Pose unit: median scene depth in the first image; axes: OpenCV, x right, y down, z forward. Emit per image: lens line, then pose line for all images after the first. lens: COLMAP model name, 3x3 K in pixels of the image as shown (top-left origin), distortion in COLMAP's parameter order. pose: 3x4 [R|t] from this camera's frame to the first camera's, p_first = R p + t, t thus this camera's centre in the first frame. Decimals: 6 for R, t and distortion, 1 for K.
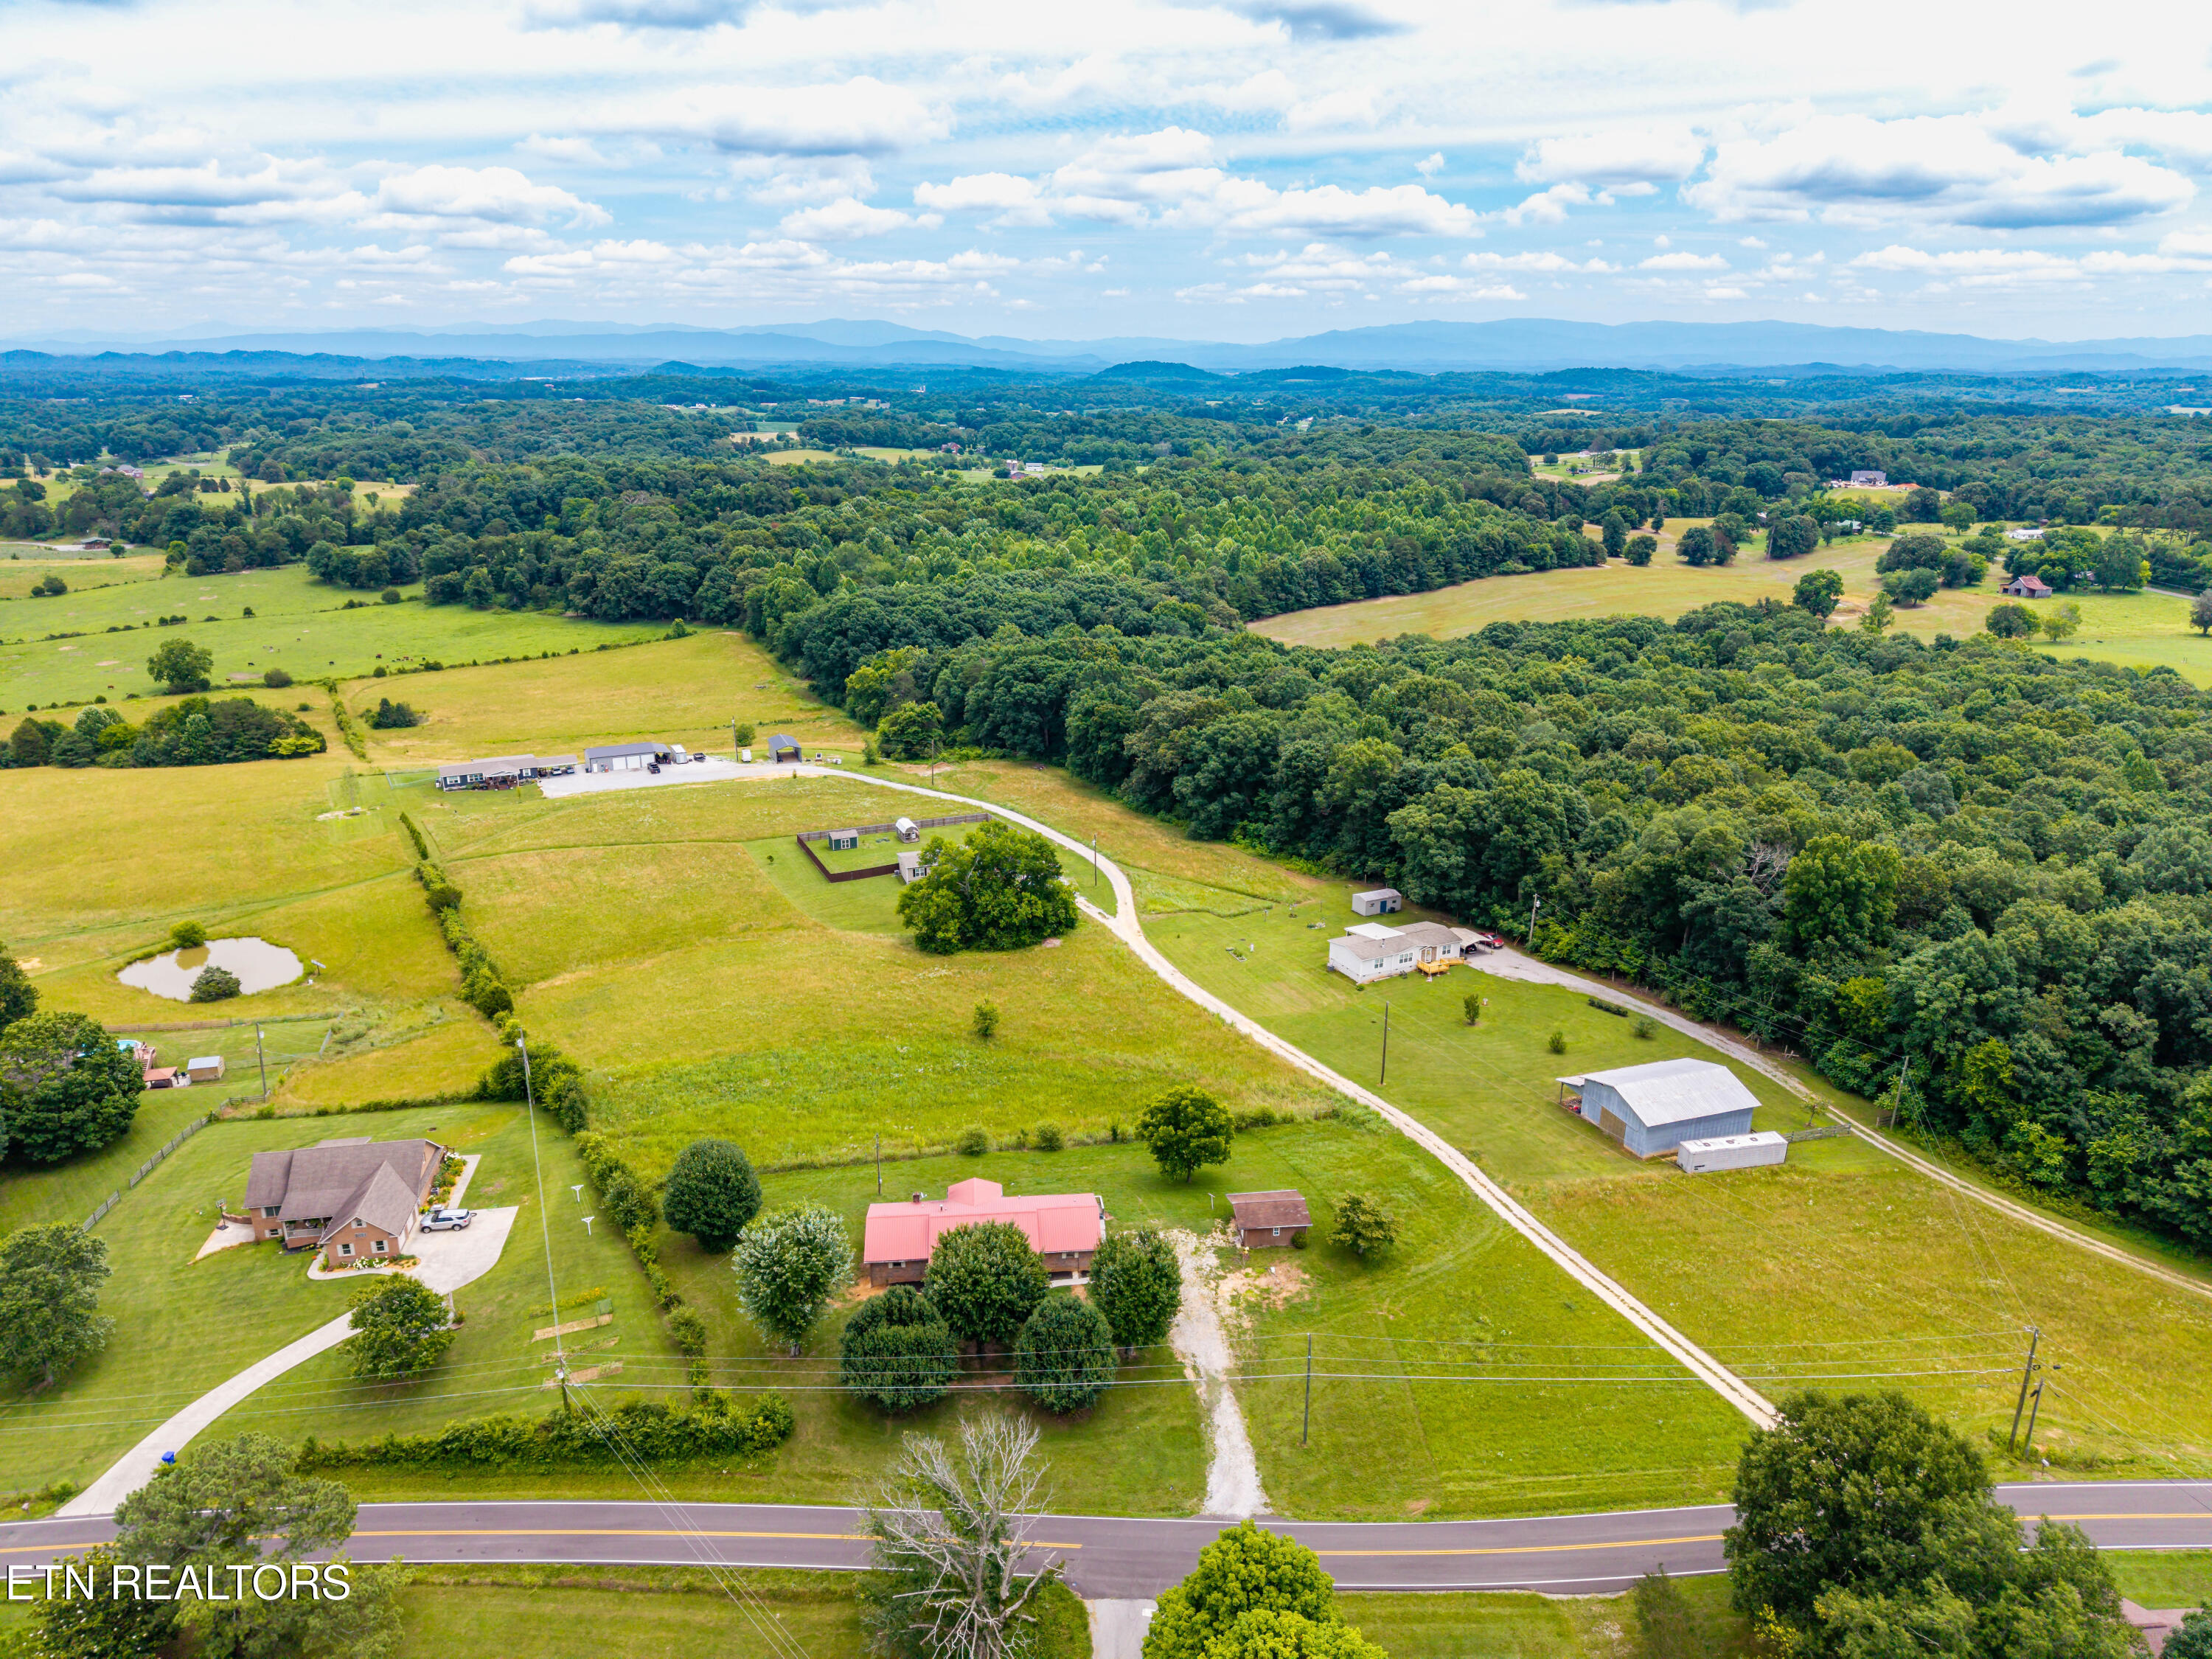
lens RADIAL K [[1479.8, 0, 1112.7], [0, 1479.8, 828.2], [0, 0, 1]] dist [0.036506, -0.038493]
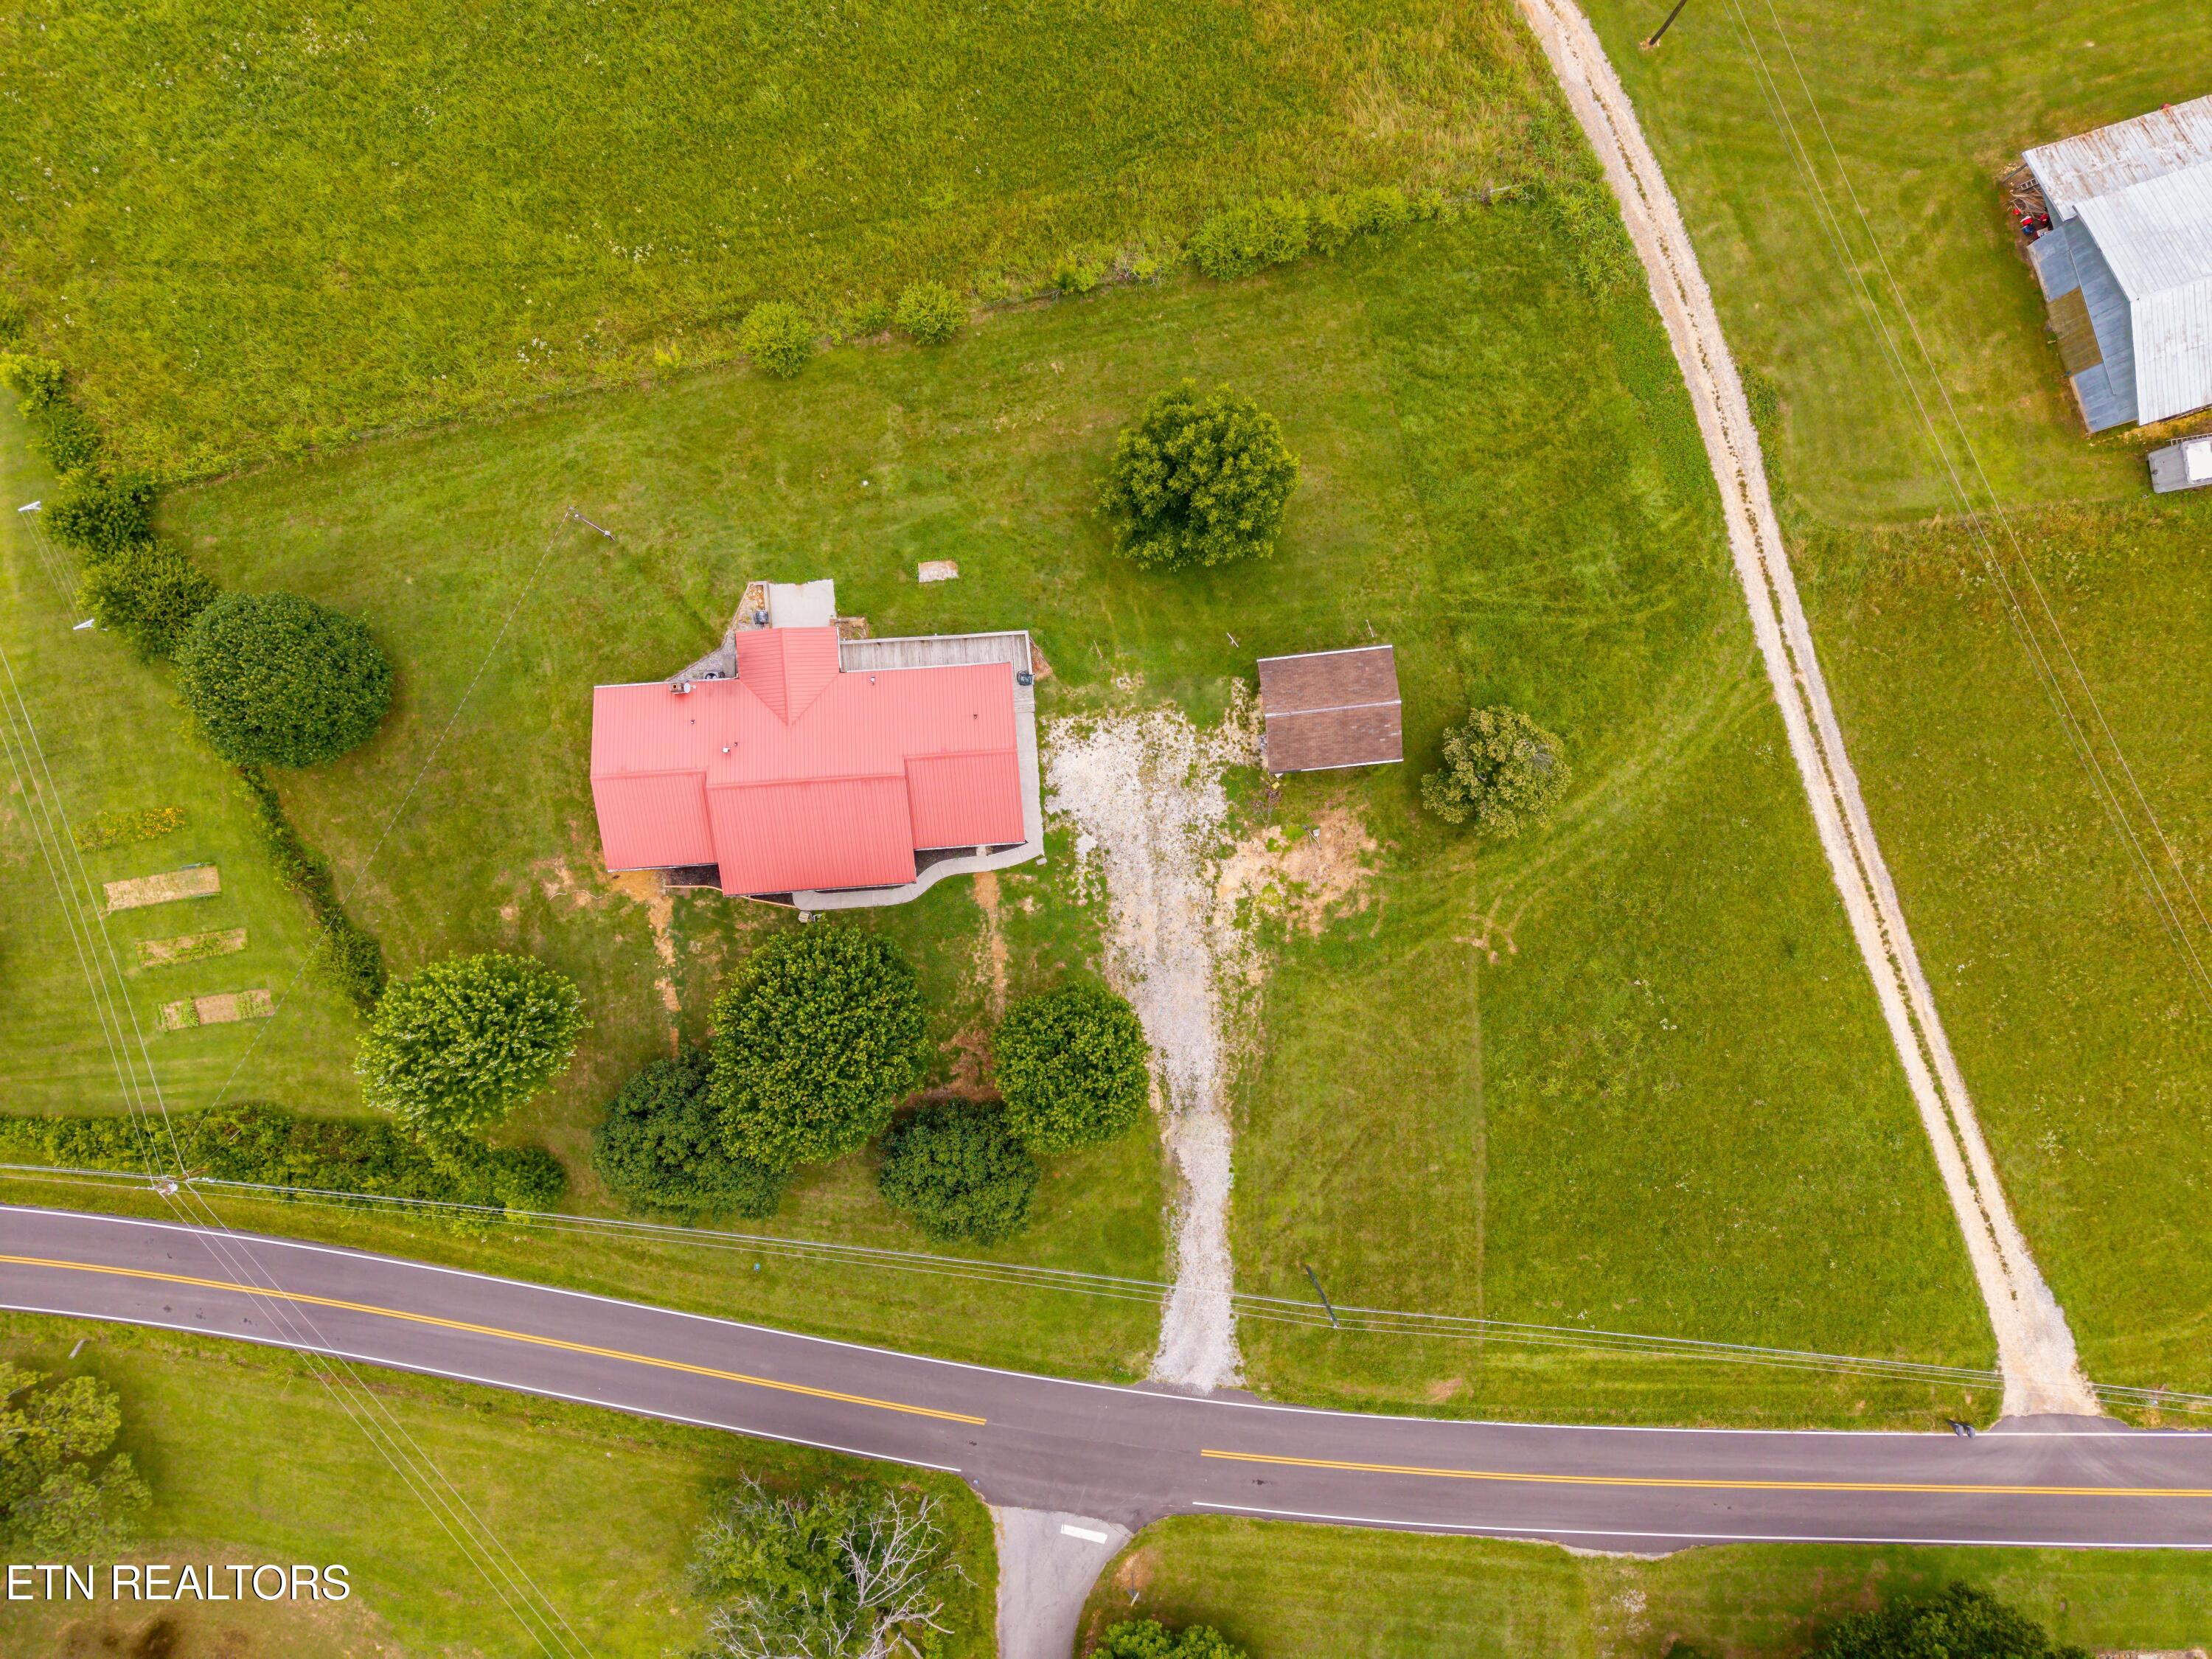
lens RADIAL K [[1479.8, 0, 1112.7], [0, 1479.8, 828.2], [0, 0, 1]] dist [0.036506, -0.038493]
pose [[0.999558, 0.027929, 0.010215, 0.012187], [-0.018236, 0.304309, 0.952399, -0.148527], [0.023491, -0.952164, 0.304684, 0.470630]]
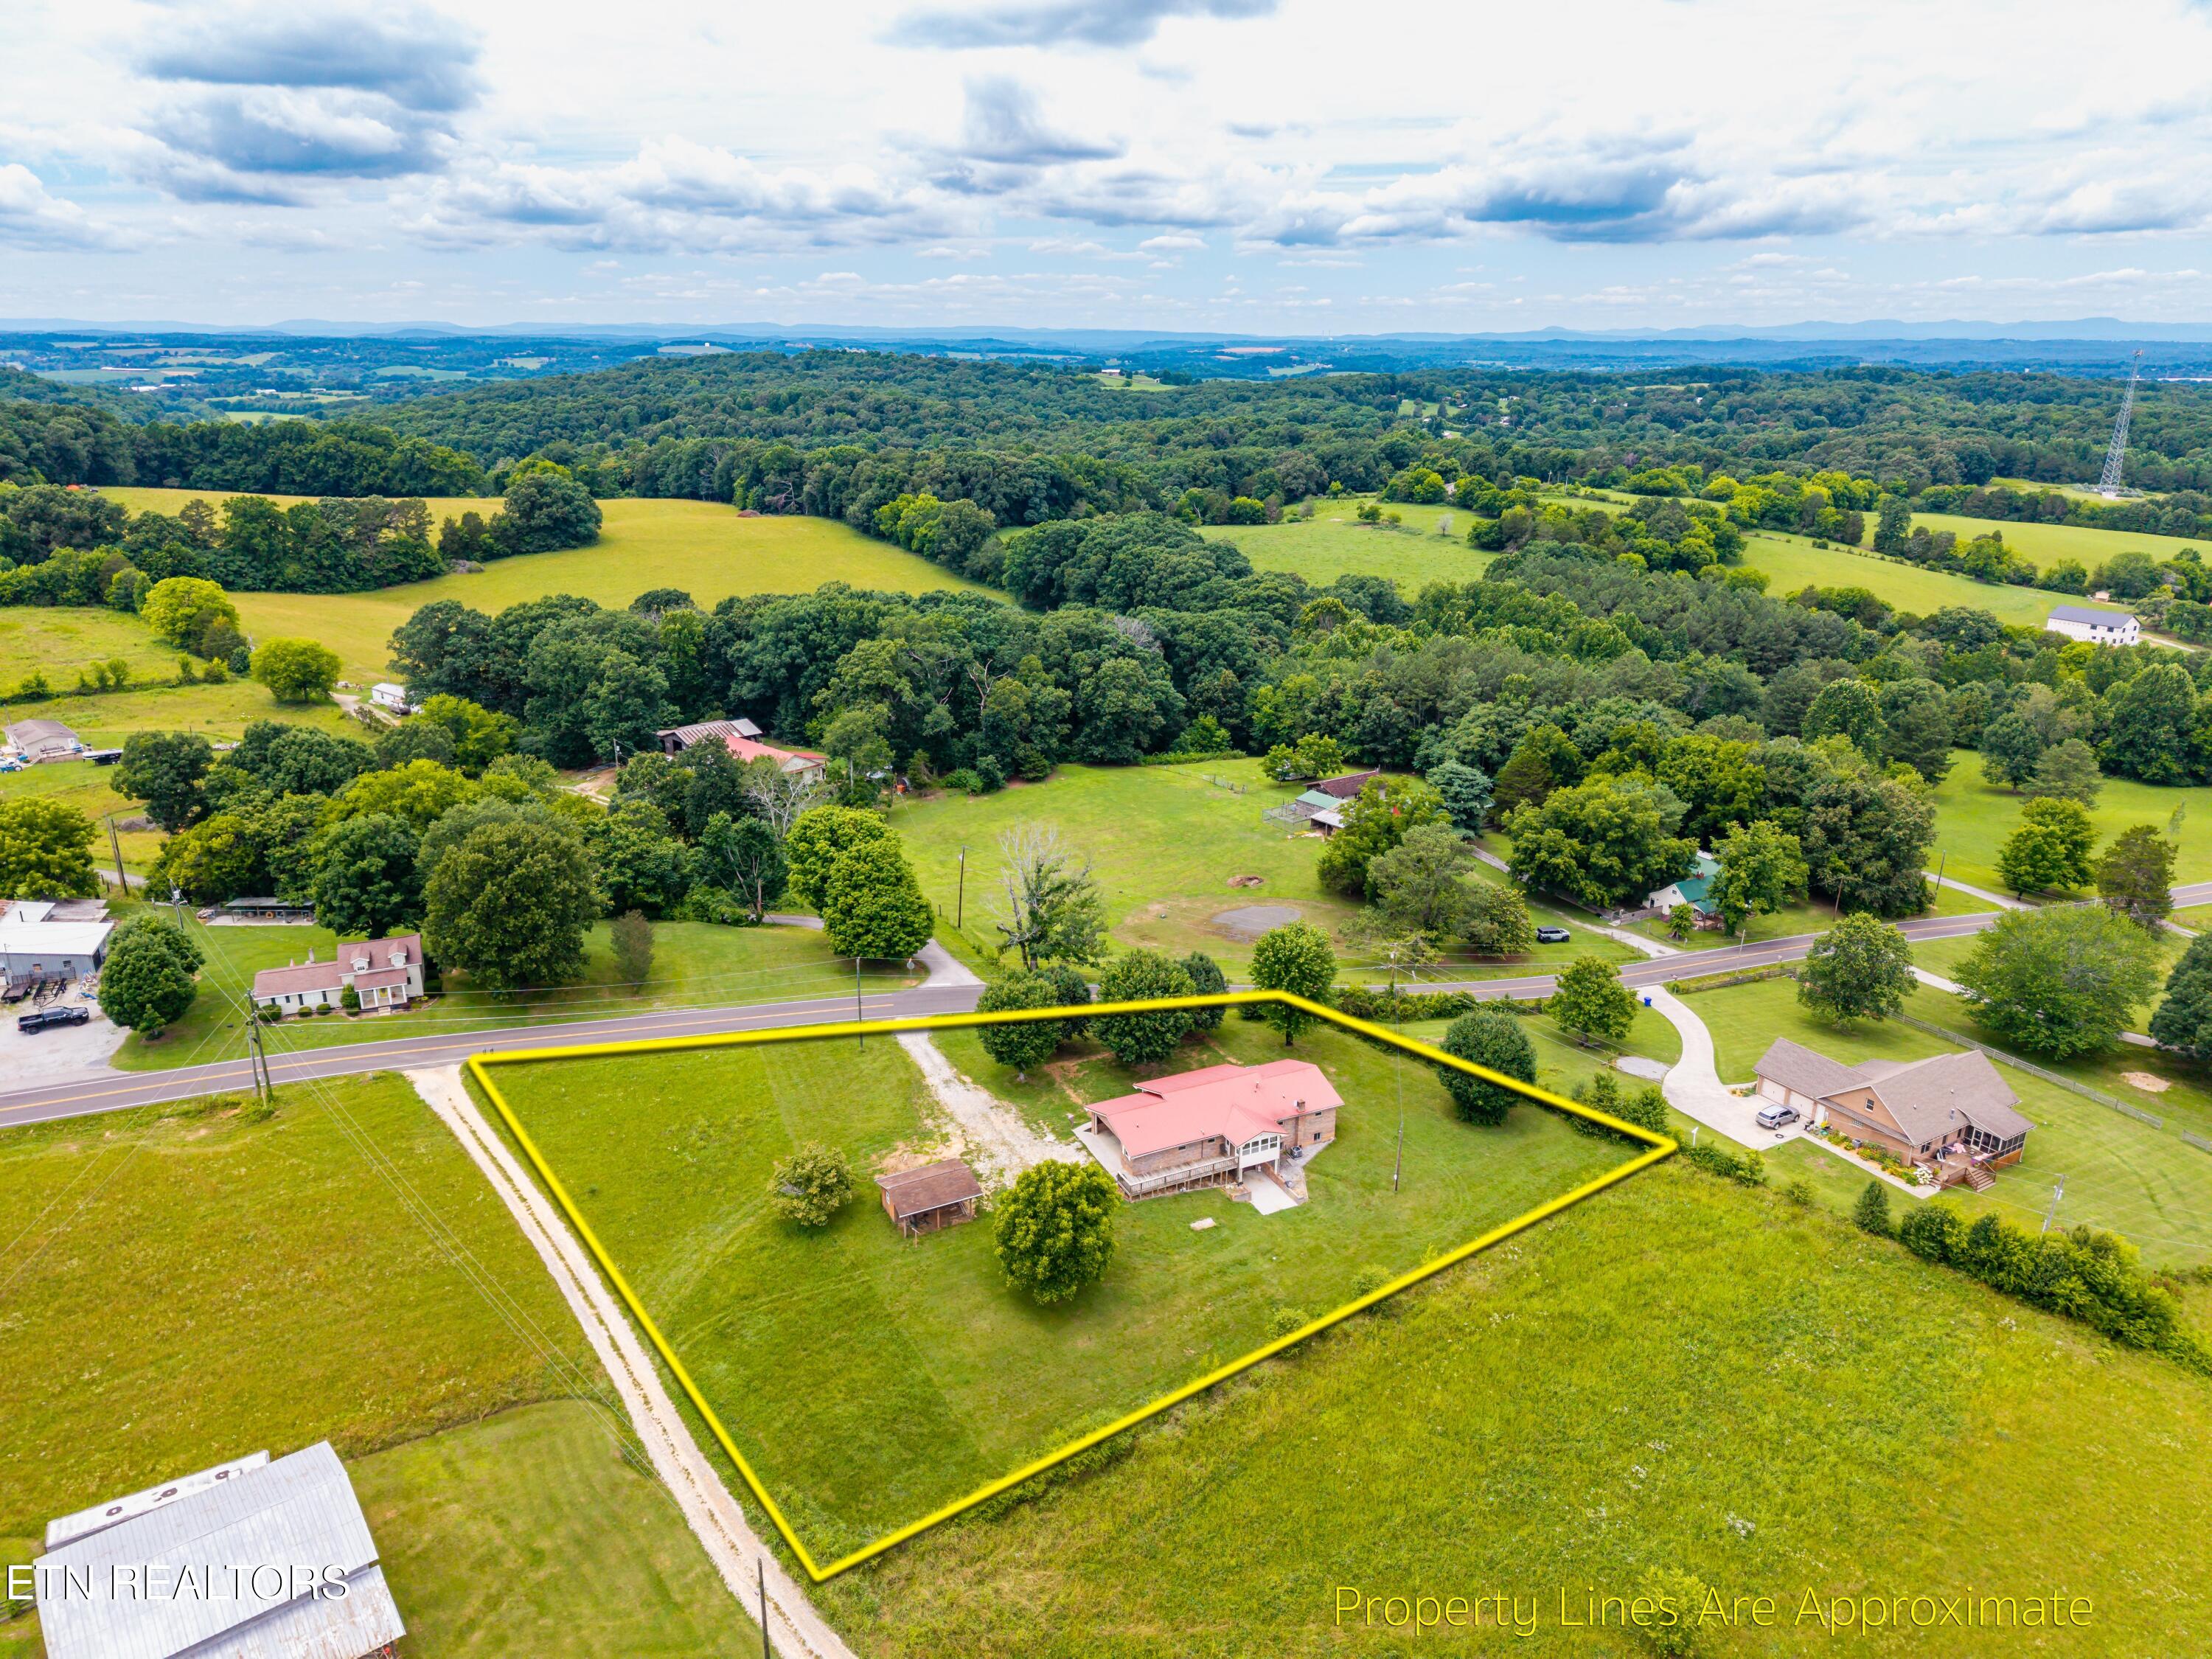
lens RADIAL K [[1479.8, 0, 1112.7], [0, 1479.8, 828.2], [0, 0, 1]] dist [0.036506, -0.038493]
pose [[-0.938446, 0.097534, -0.331370, 0.159186], [-0.117704, 0.811606, 0.572225, -0.242040], [0.324754, 0.576005, -0.750168, 0.923659]]
